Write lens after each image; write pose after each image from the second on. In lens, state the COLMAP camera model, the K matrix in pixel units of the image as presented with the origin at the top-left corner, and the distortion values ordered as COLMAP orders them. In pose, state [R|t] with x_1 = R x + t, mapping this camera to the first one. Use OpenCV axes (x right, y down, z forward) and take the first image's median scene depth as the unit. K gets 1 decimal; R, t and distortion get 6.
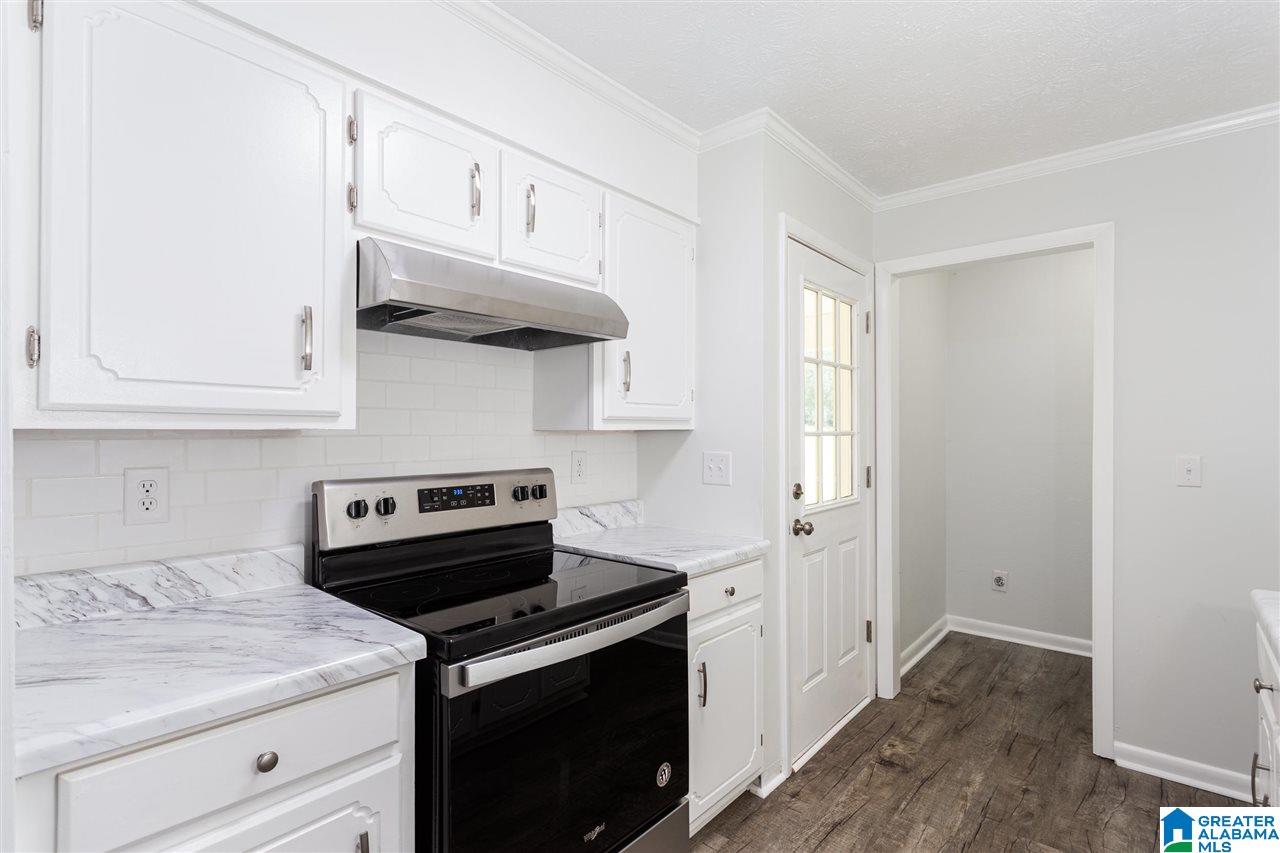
lens RADIAL K [[622.9, 0, 644.1], [0, 622.9, 430.9], [0, 0, 1]] dist [0.014777, -0.000787]
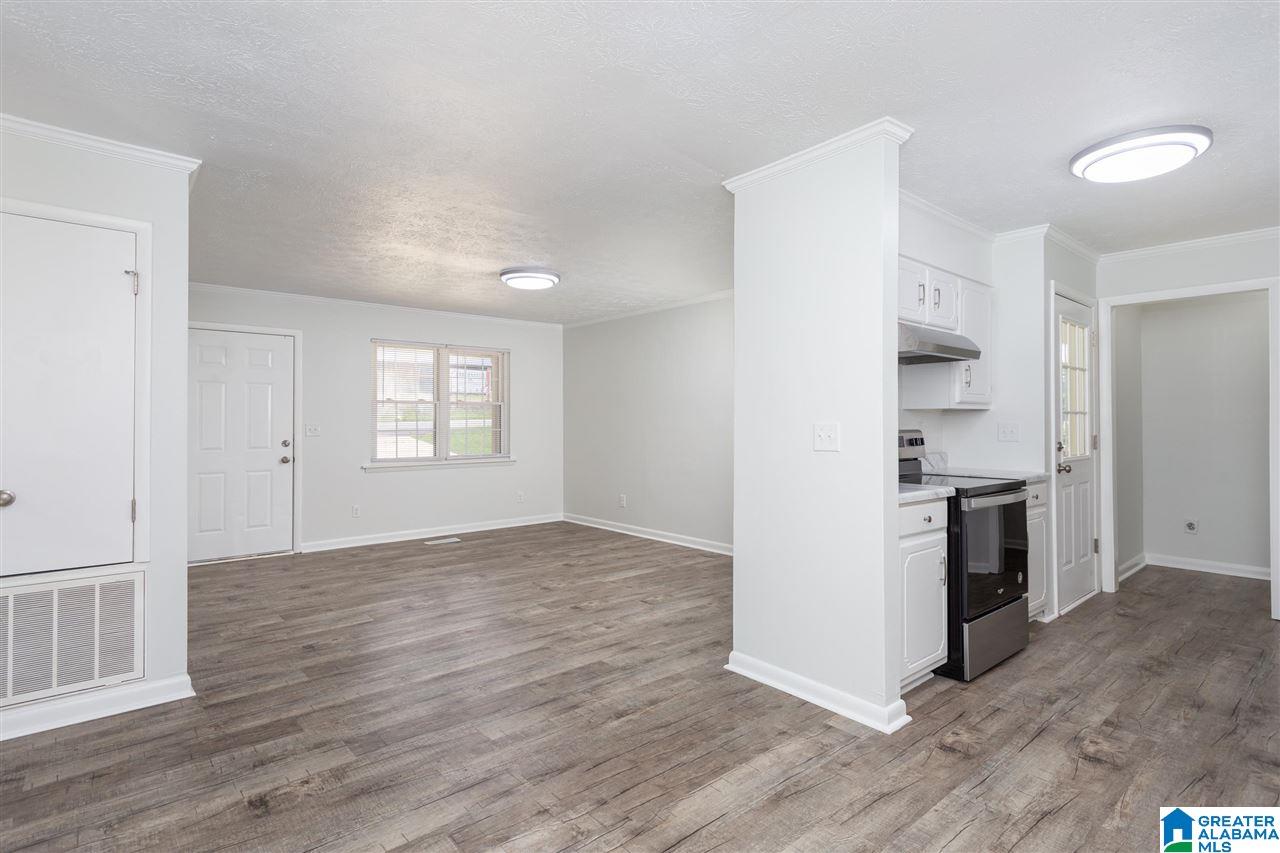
lens RADIAL K [[622.9, 0, 636.1], [0, 622.9, 415.9], [0, 0, 1]] dist [0.014777, -0.000787]
pose [[0.984952, -0.001036, -0.172822, -0.571137], [-0.000604, 0.999955, -0.009435, 0.032398], [0.172824, 0.009397, 0.984908, -0.825254]]
